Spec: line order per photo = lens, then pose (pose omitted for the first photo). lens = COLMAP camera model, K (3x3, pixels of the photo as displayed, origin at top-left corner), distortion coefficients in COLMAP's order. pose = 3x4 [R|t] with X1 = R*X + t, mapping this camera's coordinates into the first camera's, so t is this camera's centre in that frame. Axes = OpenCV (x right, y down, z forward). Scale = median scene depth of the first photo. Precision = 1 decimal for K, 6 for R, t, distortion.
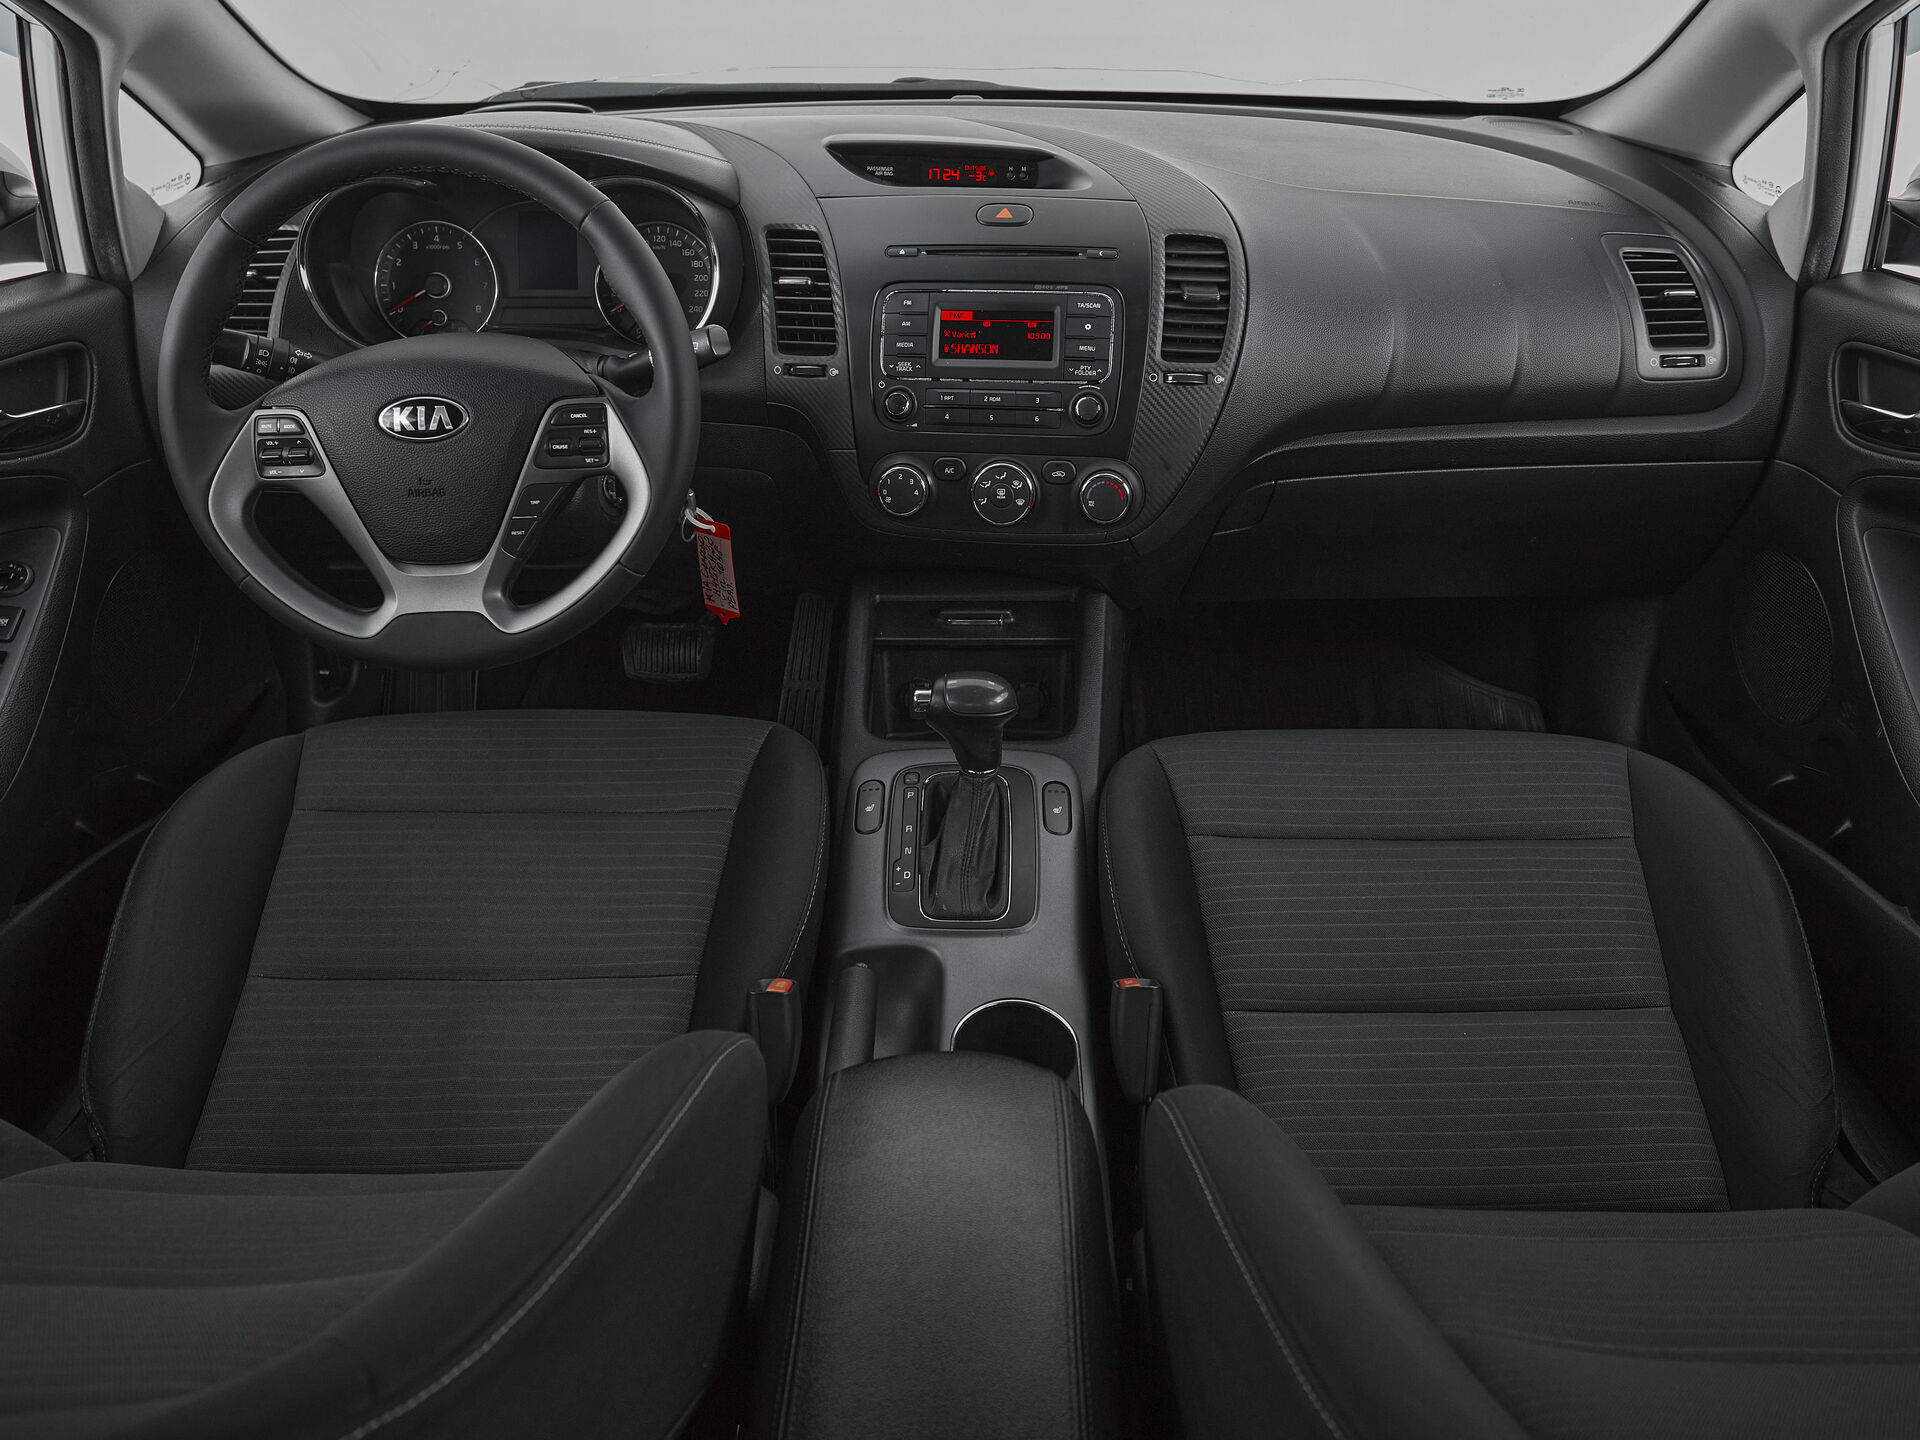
lens RADIAL K [[1533.9, 0, 966.2], [0, 1533.9, 674.4], [0, 0, 1]] dist [-0.065287, 0.088573]
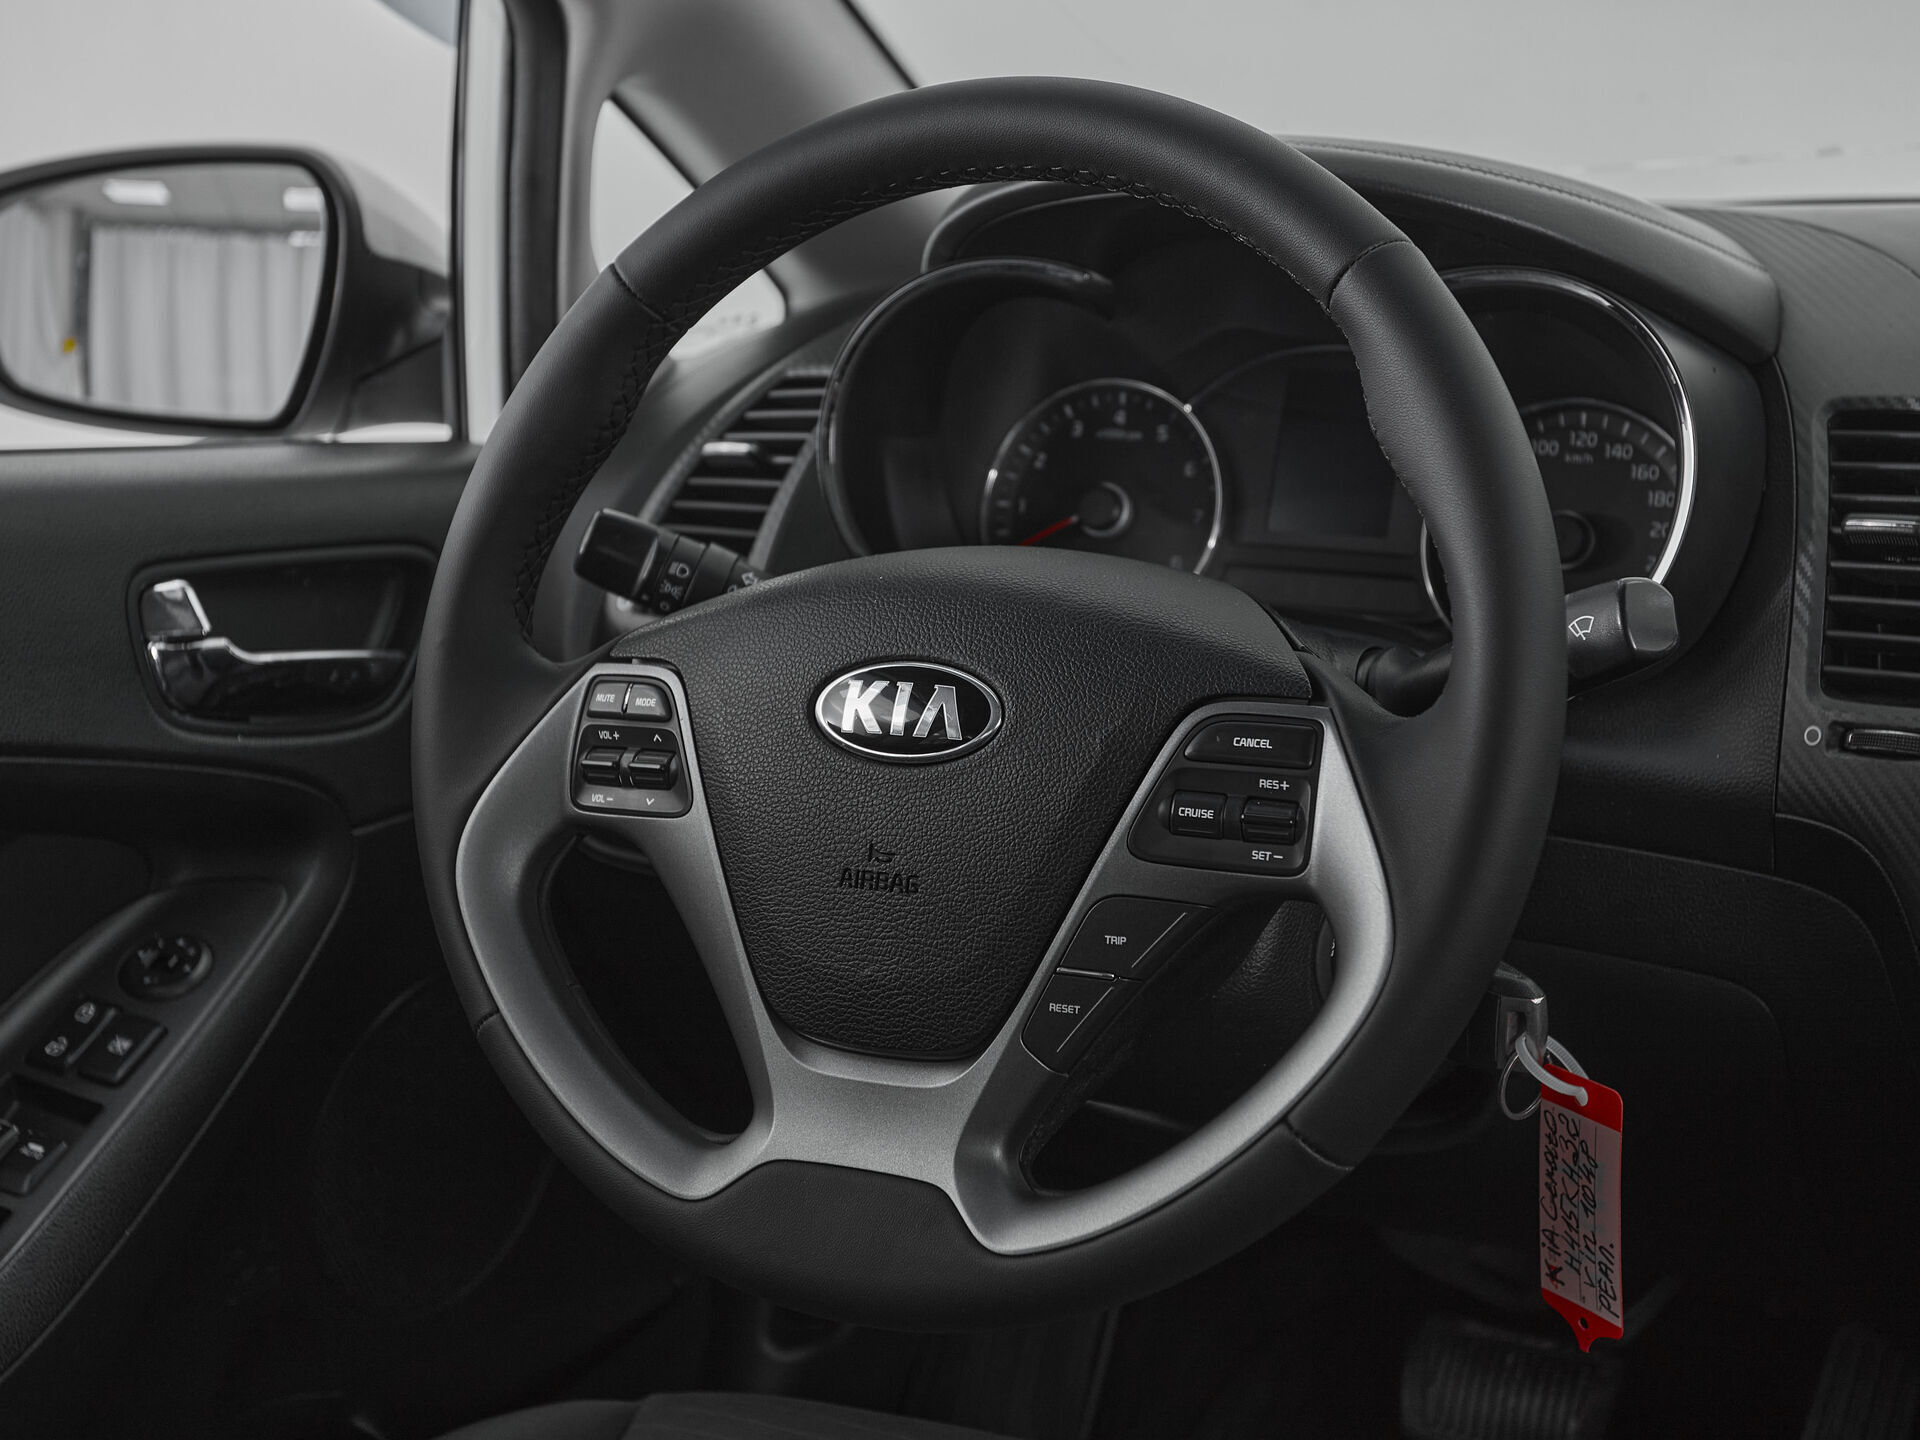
lens RADIAL K [[2644.7, 0, 927.5], [0, 2644.7, 680.3], [0, 0, 1]] dist [0.019131, 0.029999]
pose [[0.878942, 0.084185, -0.469439, -0.002324], [-0.208926, 0.952792, -0.220314, -0.011666], [0.428731, 0.291721, 0.855037, 0.312462]]
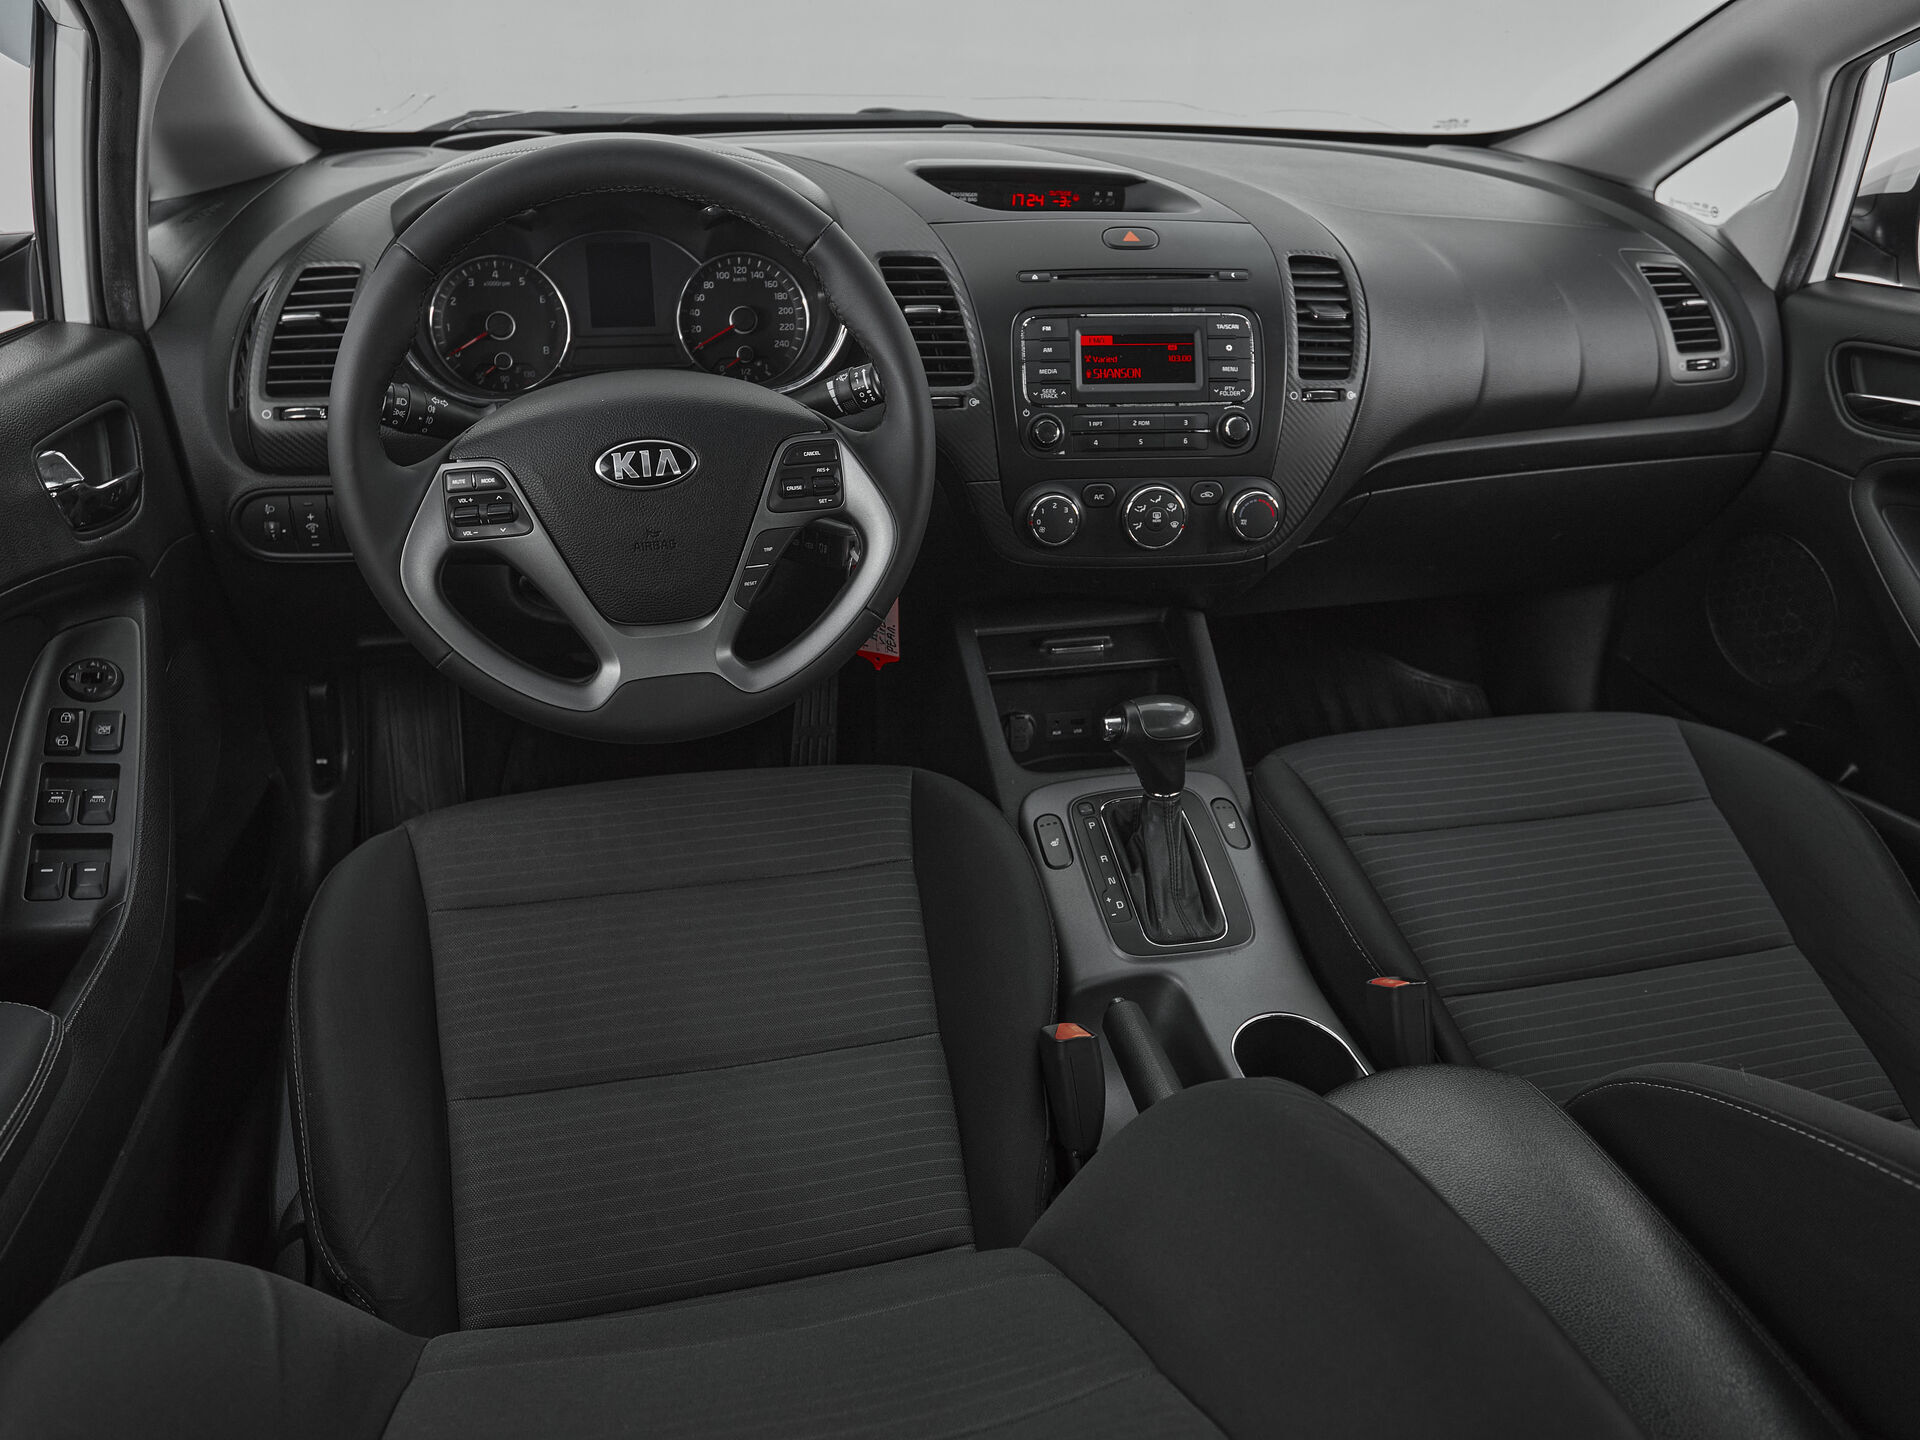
lens RADIAL K [[1479.8, 0, 941.6], [0, 1479.8, 725.1], [0, 0, 1]] dist [-0.063855, 0.081041]
pose [[0.971800, -0.085972, 0.219577, -0.337153], [0.083316, 0.996295, 0.021345, -0.014630], [-0.220598, -0.002449, 0.975362, 0.088307]]
